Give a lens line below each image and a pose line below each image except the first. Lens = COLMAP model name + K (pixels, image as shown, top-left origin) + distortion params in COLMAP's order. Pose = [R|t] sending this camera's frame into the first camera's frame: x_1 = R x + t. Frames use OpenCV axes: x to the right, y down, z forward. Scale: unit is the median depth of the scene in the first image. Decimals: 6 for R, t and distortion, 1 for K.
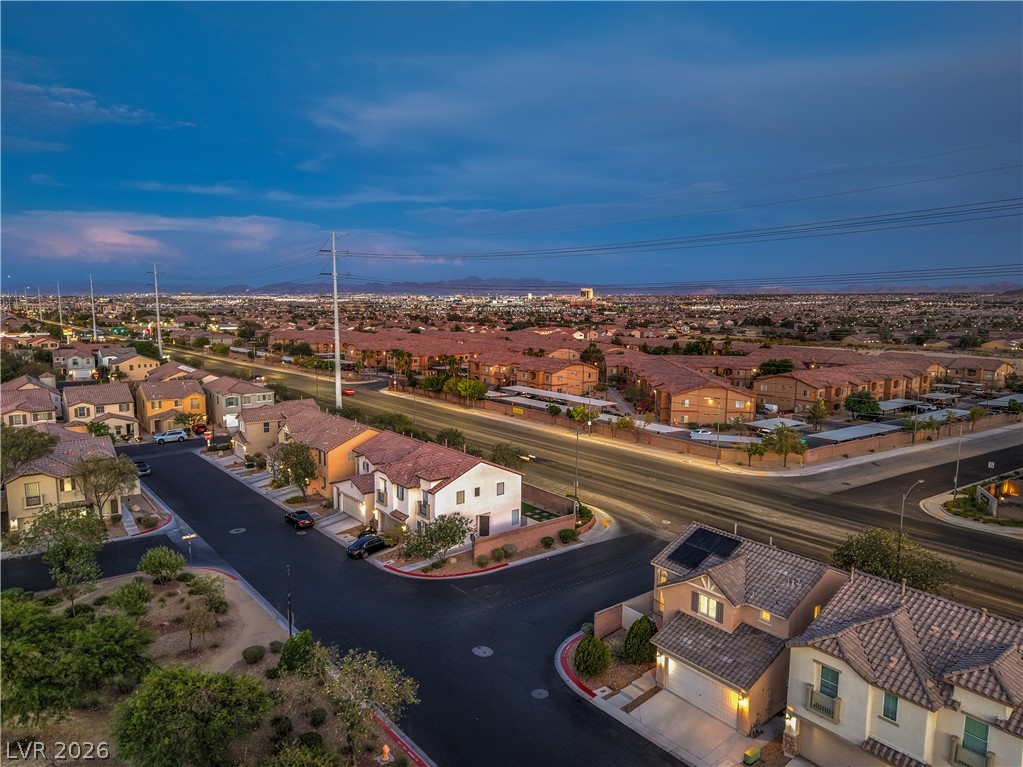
lens RADIAL K [[683.4, 0, 506.2], [0, 683.4, 387.5], [0, 0, 1]] dist [0.058243, -0.074777]
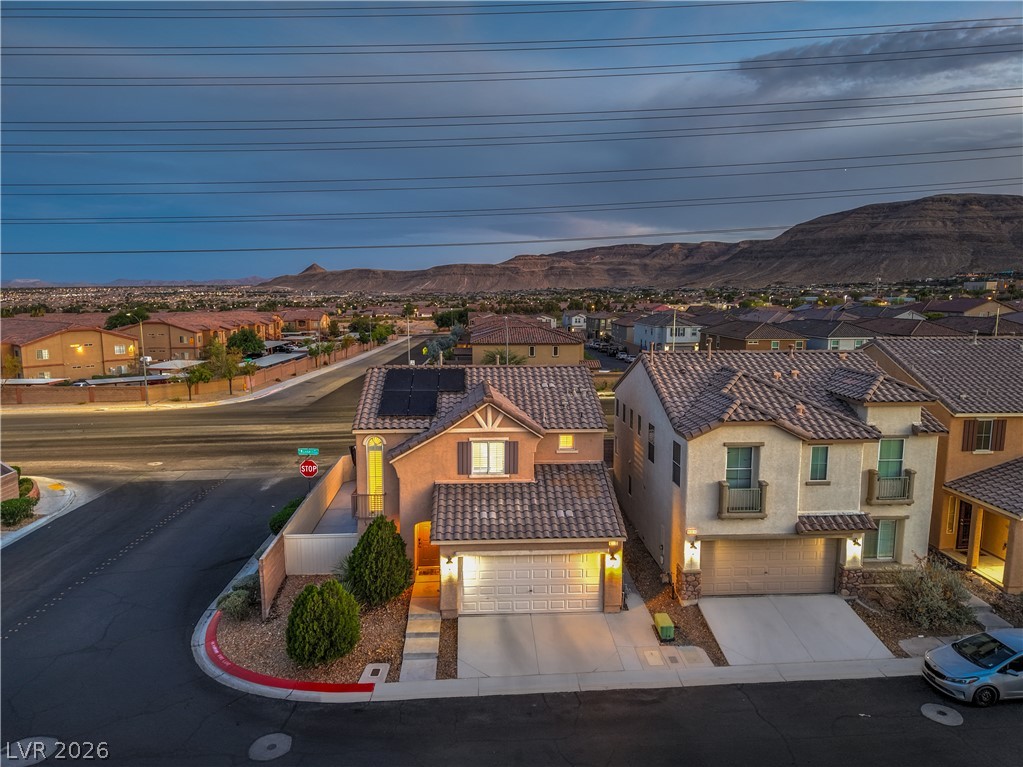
lens RADIAL K [[683.4, 0, 506.2], [0, 683.4, 387.5], [0, 0, 1]] dist [0.058243, -0.074777]
pose [[0.572899, -0.127888, 0.809588, -0.183172], [0.118383, 0.990306, 0.072662, 0.212033], [-0.811032, 0.054213, 0.582485, 0.623416]]
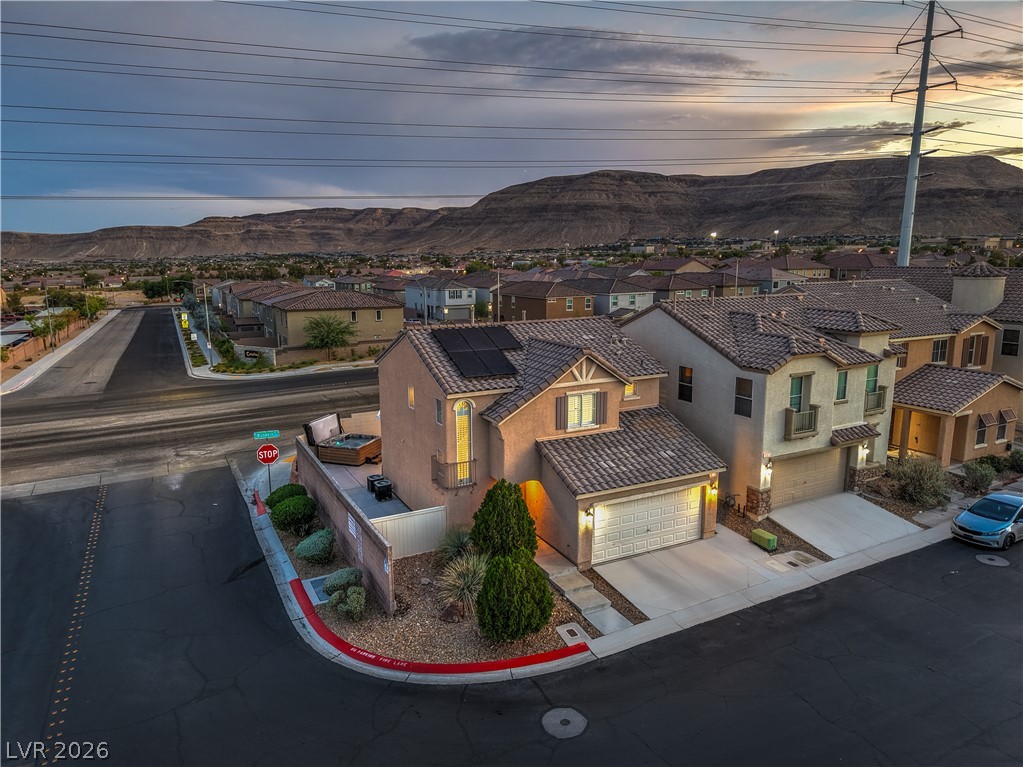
lens RADIAL K [[683.4, 0, 506.2], [0, 683.4, 387.5], [0, 0, 1]] dist [0.058243, -0.074777]
pose [[0.184668, -0.200935, 0.962041, -0.303041], [0.143458, 0.973903, 0.175875, 0.179493], [-0.972274, 0.105534, 0.208674, 0.928653]]
